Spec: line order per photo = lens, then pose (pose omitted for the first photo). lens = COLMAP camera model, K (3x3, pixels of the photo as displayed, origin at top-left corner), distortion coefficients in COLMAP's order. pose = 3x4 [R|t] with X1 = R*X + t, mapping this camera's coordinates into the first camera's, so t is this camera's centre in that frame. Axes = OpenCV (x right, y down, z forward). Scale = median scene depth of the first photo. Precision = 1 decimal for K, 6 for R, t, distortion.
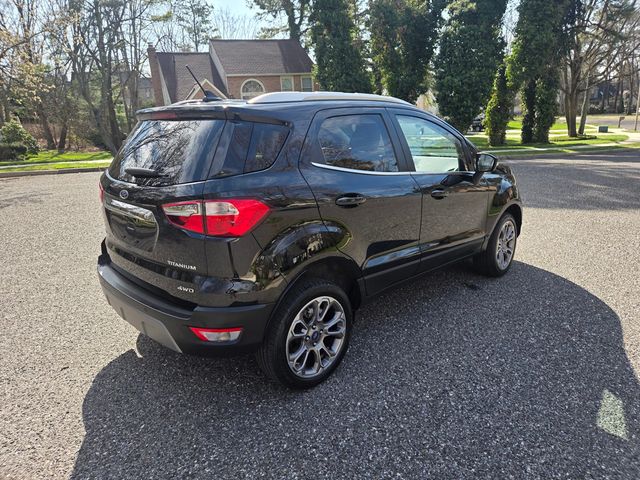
lens RADIAL K [[428.8, 0, 319.6], [0, 428.8, 244.0], [0, 0, 1]] dist [0.079840, -0.069325]
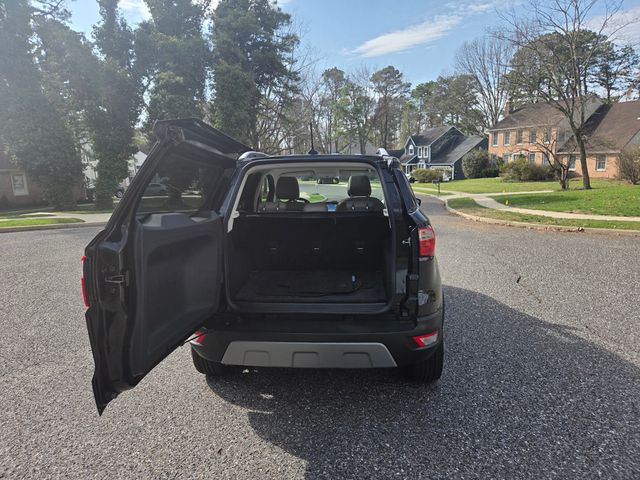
lens RADIAL K [[428.8, 0, 319.6], [0, 428.8, 244.0], [0, 0, 1]] dist [0.079840, -0.069325]
pose [[0.755725, -0.093943, 0.648116, -0.132624], [0.180588, 0.981181, -0.068352, -0.002561], [-0.629498, 0.168697, 0.758468, 0.024805]]
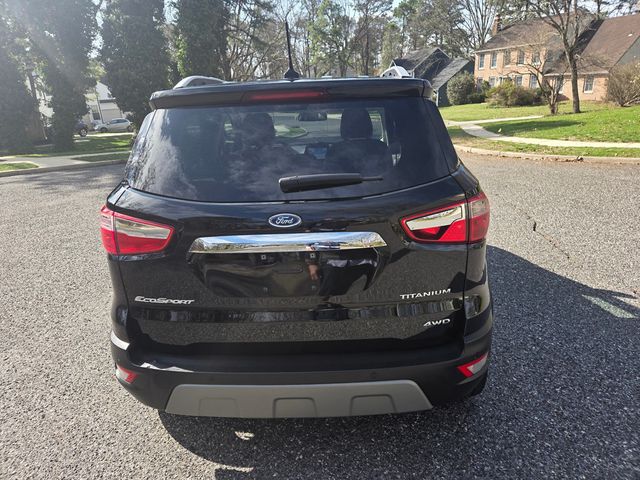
lens RADIAL K [[428.8, 0, 319.6], [0, 428.8, 244.0], [0, 0, 1]] dist [0.079840, -0.069325]
pose [[0.724897, -0.218961, 0.653131, -0.100818], [0.214812, 0.972711, 0.087685, -0.015129], [-0.654507, 0.076738, 0.752151, 0.061011]]
